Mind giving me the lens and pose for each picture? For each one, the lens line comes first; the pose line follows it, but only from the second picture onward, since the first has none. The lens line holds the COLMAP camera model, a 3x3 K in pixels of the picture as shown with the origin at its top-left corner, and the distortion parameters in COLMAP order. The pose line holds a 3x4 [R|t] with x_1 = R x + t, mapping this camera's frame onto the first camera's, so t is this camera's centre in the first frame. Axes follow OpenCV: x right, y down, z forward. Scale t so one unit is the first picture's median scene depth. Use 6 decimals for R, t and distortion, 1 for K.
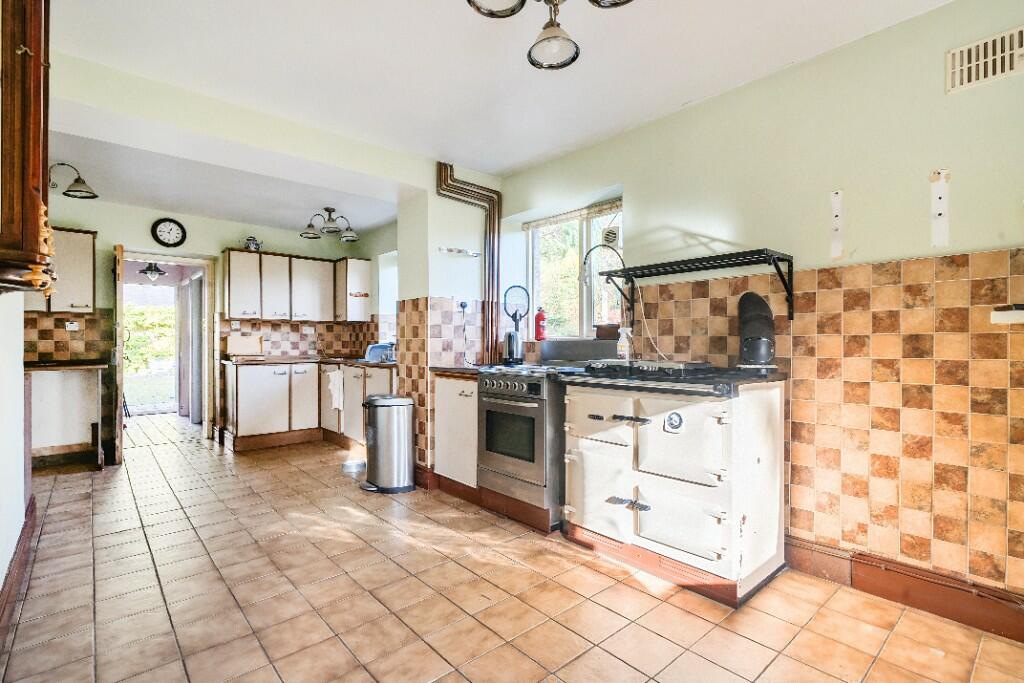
lens RADIAL K [[484.7, 0, 512.0], [0, 484.7, 341.5], [0, 0, 1]] dist [-0.000527, -0.000020]
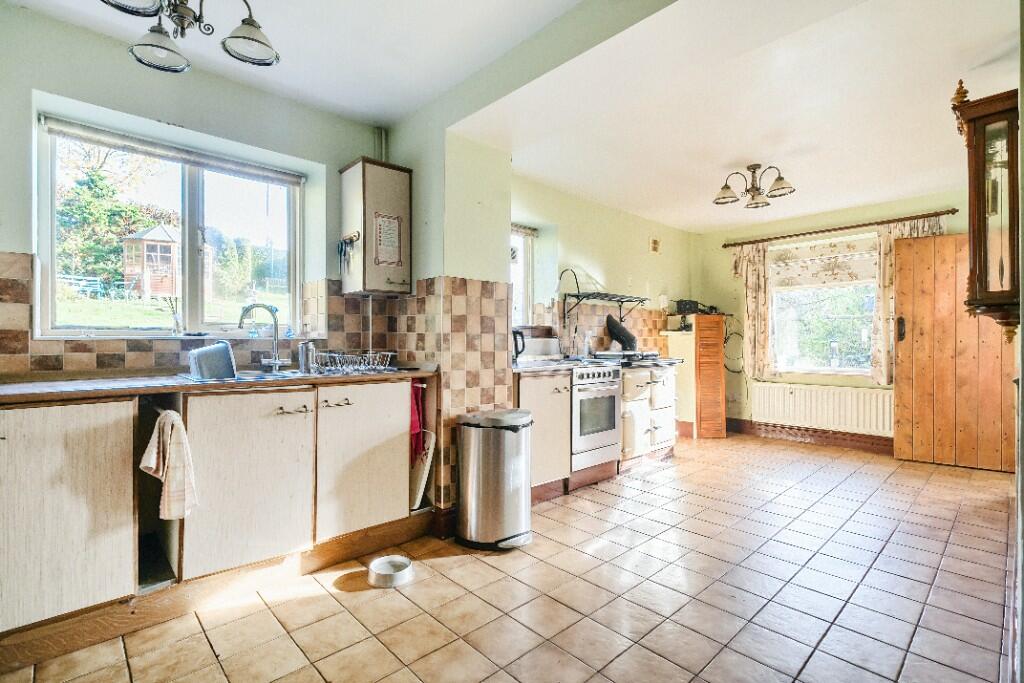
lens RADIAL K [[470.2, 0, 512.0], [0, 470.2, 341.5], [0, 0, 1]] dist [0.001496, 0.000108]
pose [[-0.036186, -0.000217, 0.999345, -1.158890], [-0.010585, 0.999944, -0.000166, 0.007204], [-0.999289, -0.010584, -0.036186, 1.220840]]
